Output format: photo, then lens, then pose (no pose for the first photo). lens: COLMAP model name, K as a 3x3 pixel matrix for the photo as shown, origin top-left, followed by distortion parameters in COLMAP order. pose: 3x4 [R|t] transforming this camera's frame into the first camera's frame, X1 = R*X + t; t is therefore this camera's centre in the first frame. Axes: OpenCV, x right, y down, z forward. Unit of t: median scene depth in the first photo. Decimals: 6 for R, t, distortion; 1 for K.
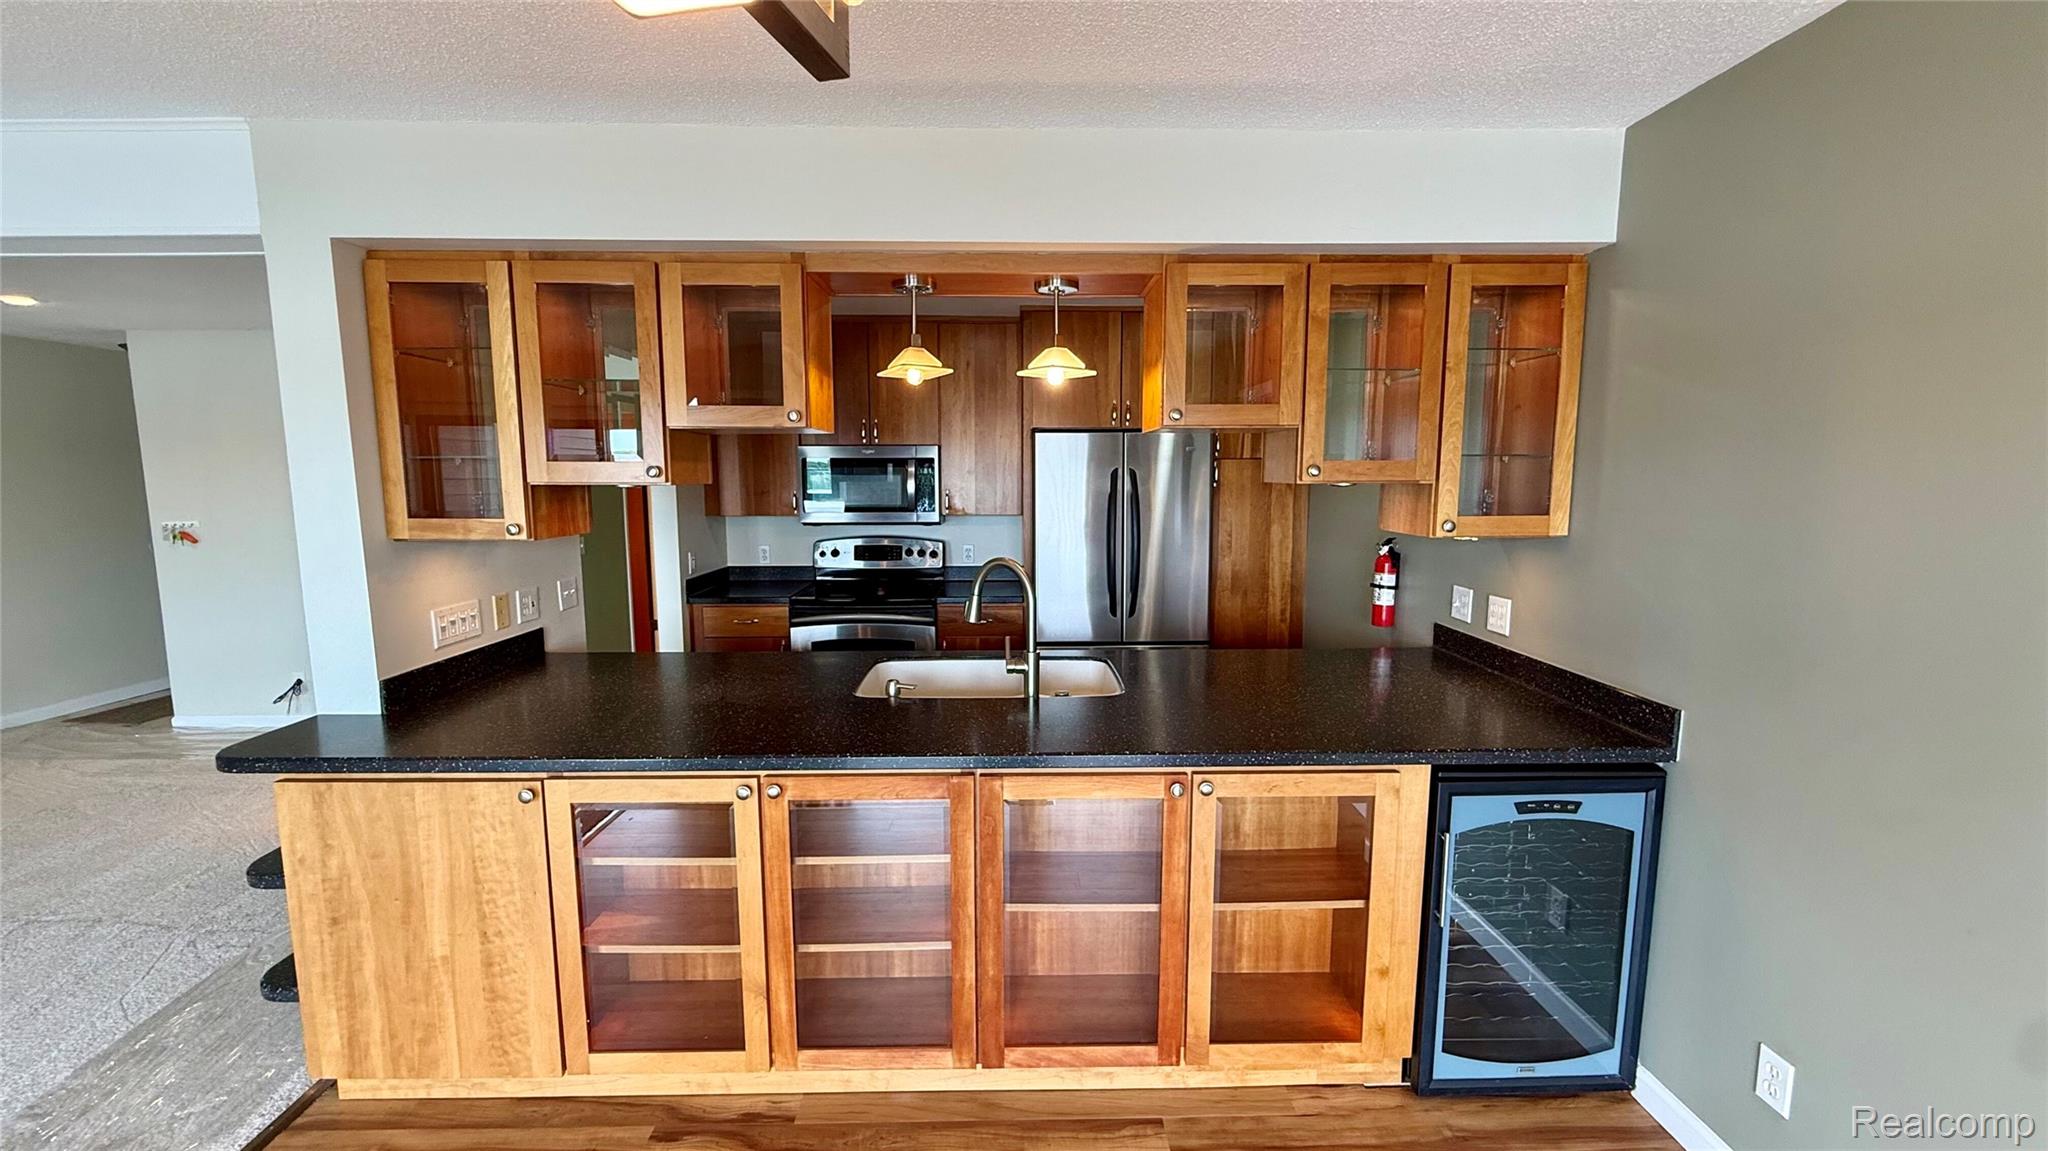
lens RADIAL K [[819.8, 0, 1026.2], [0, 819.8, 574.8], [0, 0, 1]] dist [-0.002072, 0.000811]
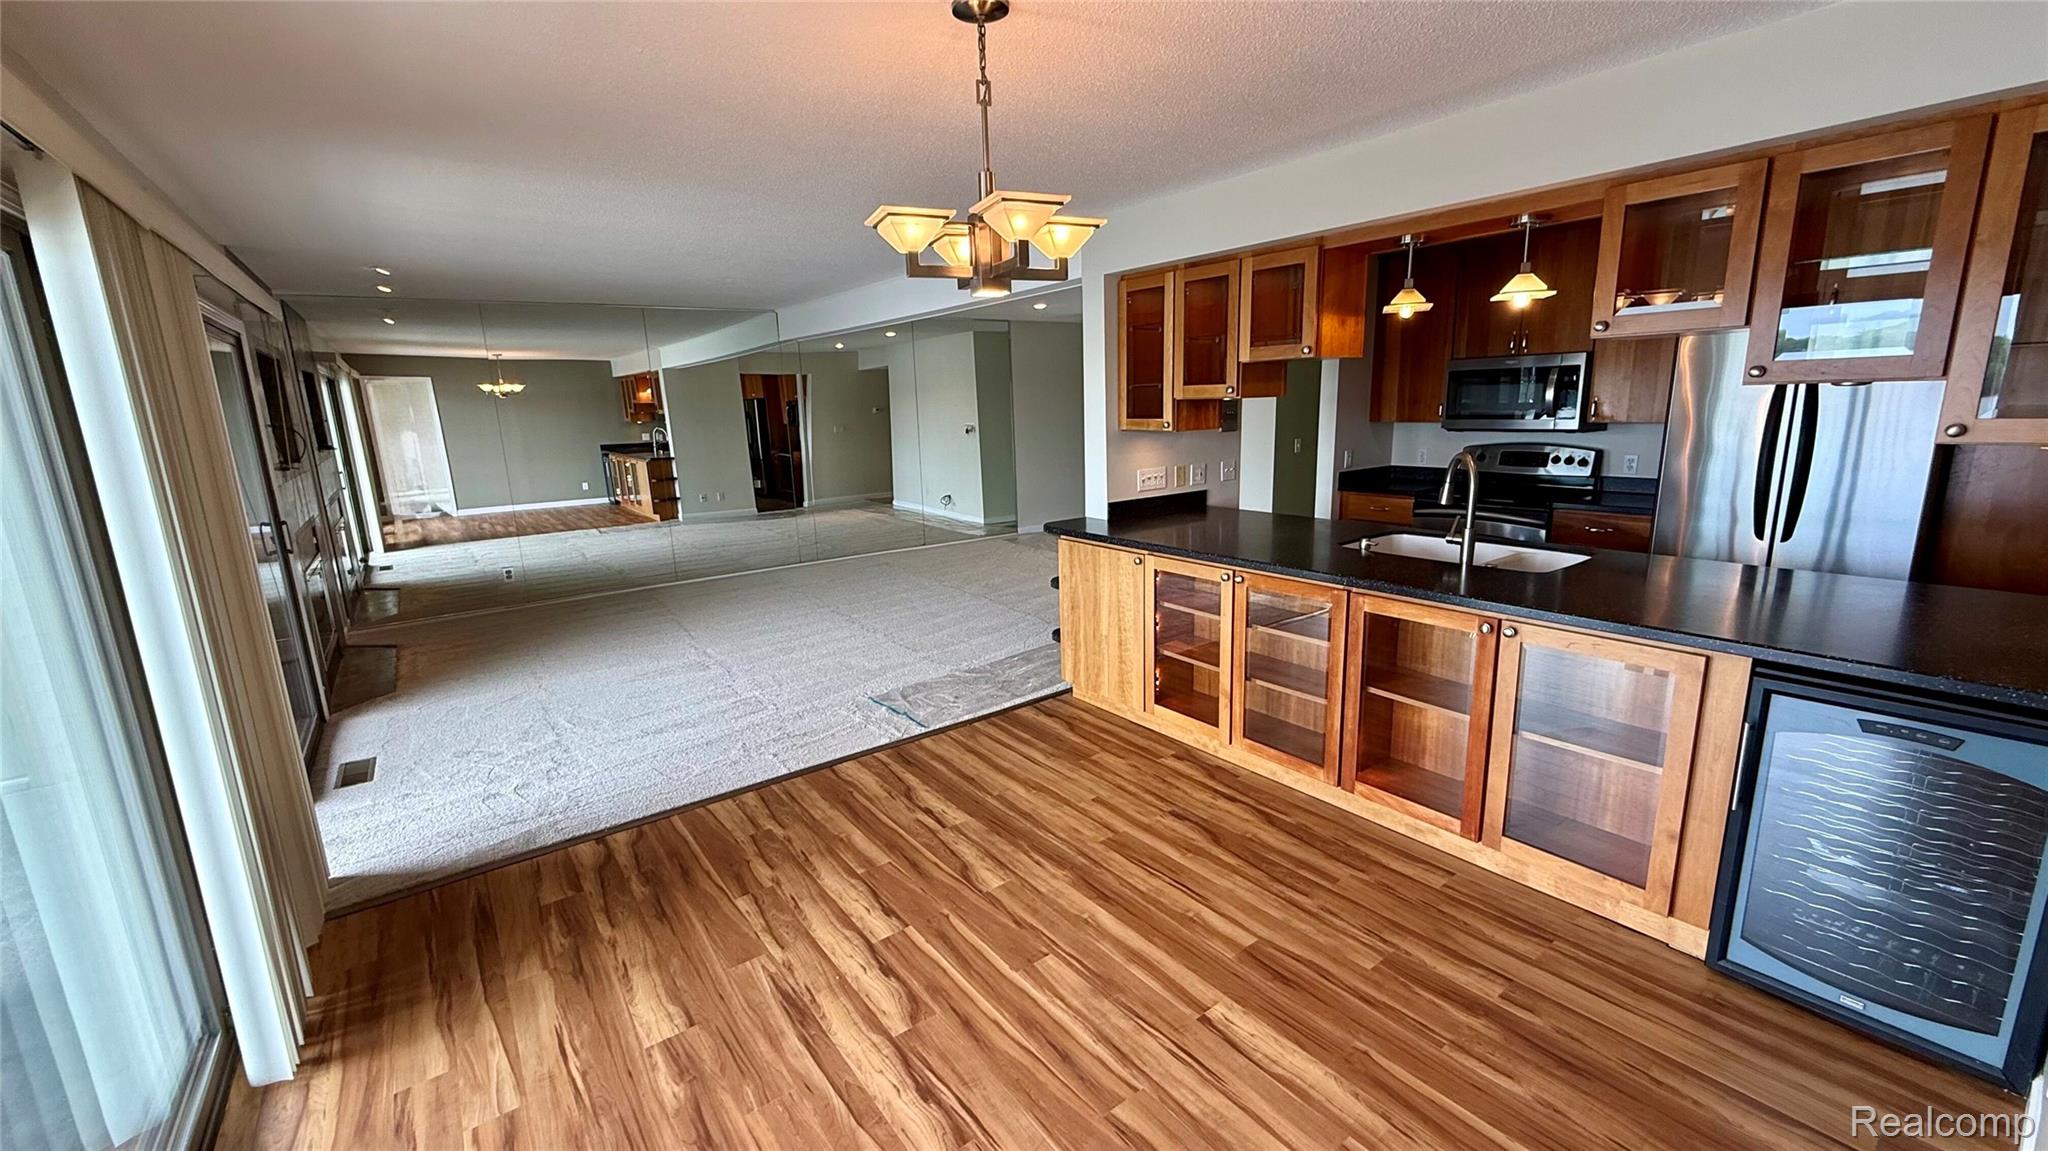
lens RADIAL K [[819.8, 0, 1018.2], [0, 819.8, 573.1], [0, 0, 1]] dist [-0.002072, 0.000811]
pose [[0.577233, 0.152843, -0.802148, 0.695691], [-0.070433, 0.987985, 0.137569, 0.042301], [0.813536, -0.022911, 0.581062, -0.321911]]
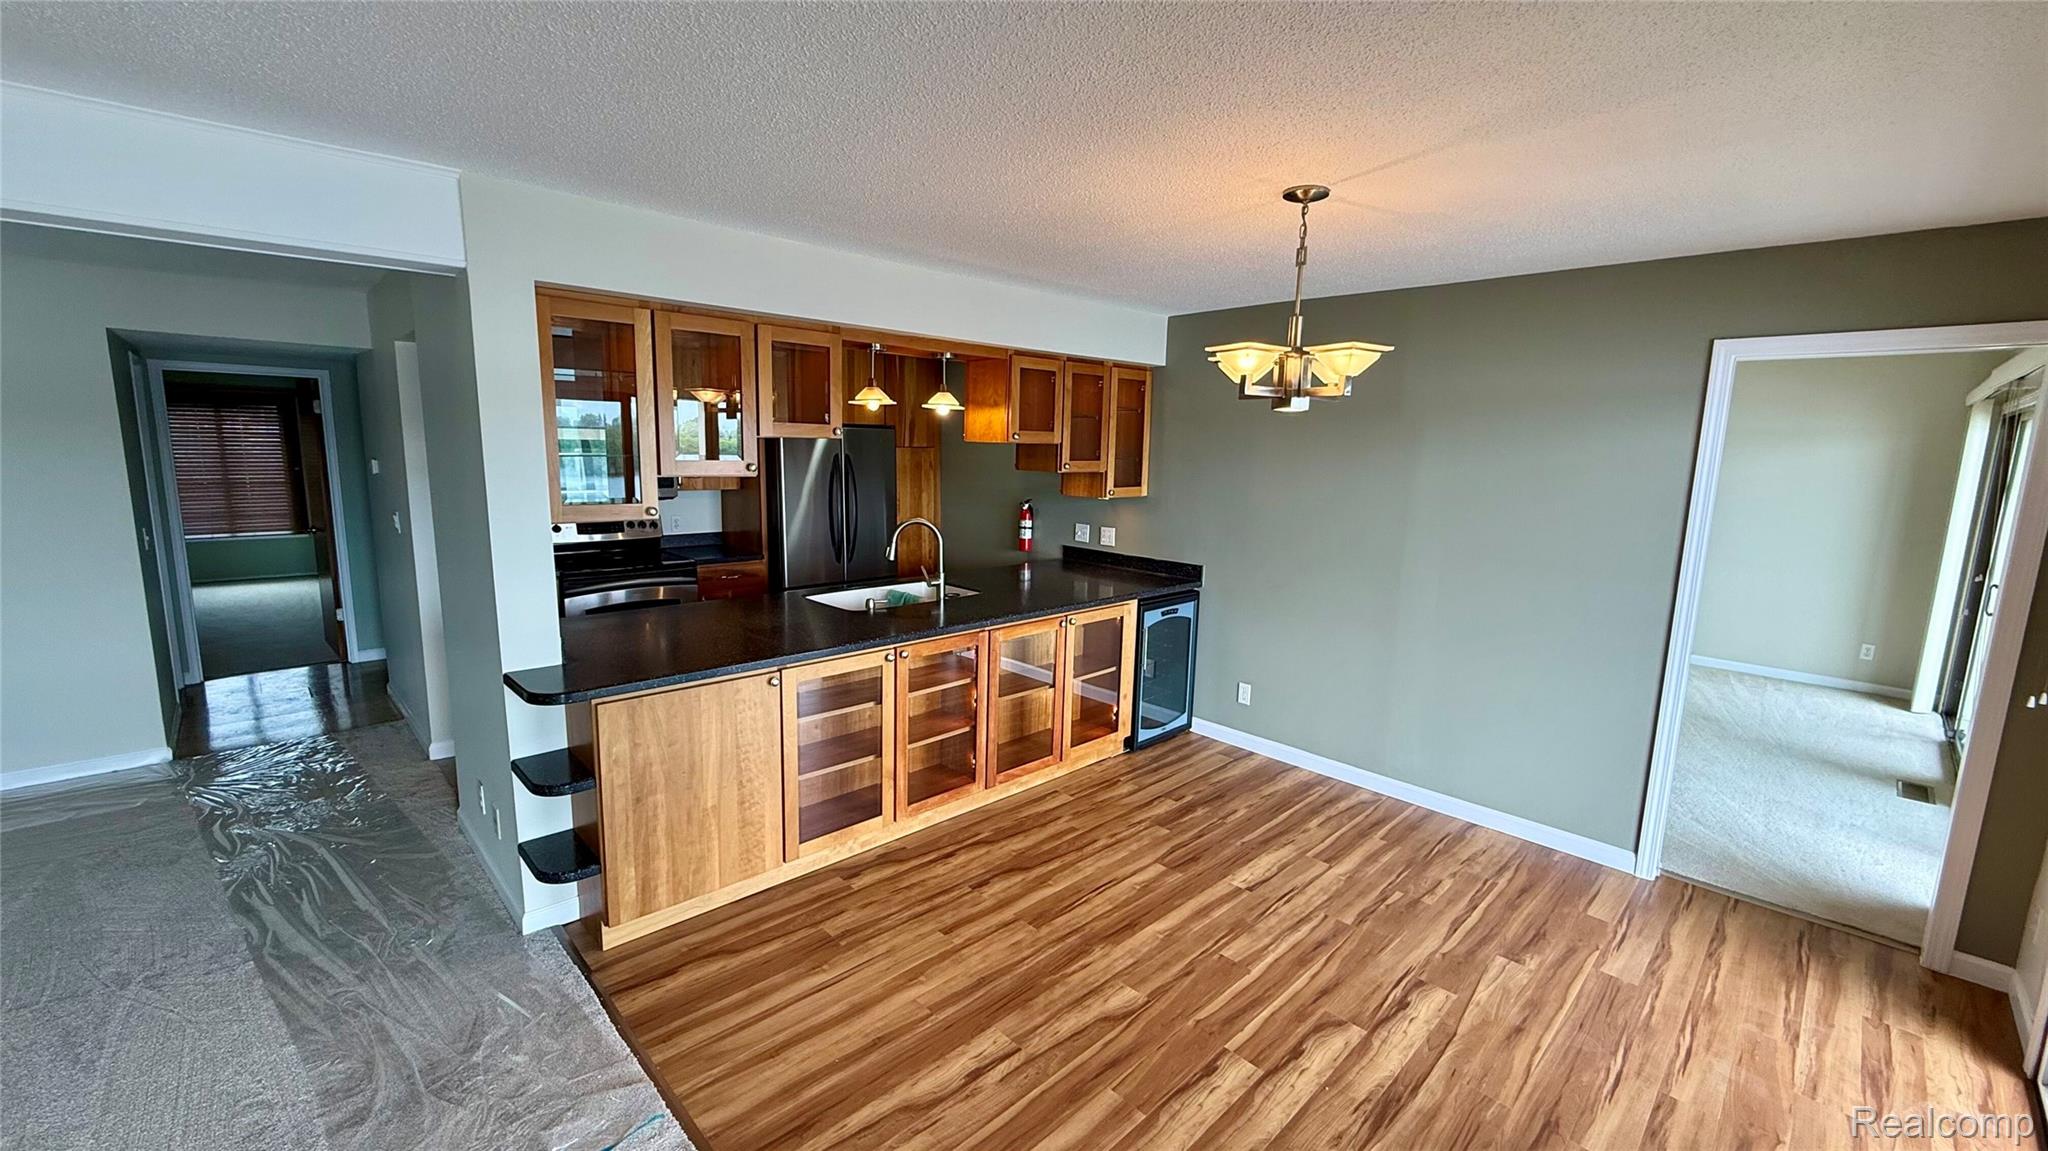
lens RADIAL K [[819.8, 0, 1023.5], [0, 819.8, 571.0], [0, 0, 1]] dist [-0.002072, 0.000811]
pose [[0.731333, -0.087610, 0.676370, -1.125815], [0.060710, 0.996141, 0.063387, -0.007209], [-0.679313, -0.005295, 0.733829, -0.395315]]
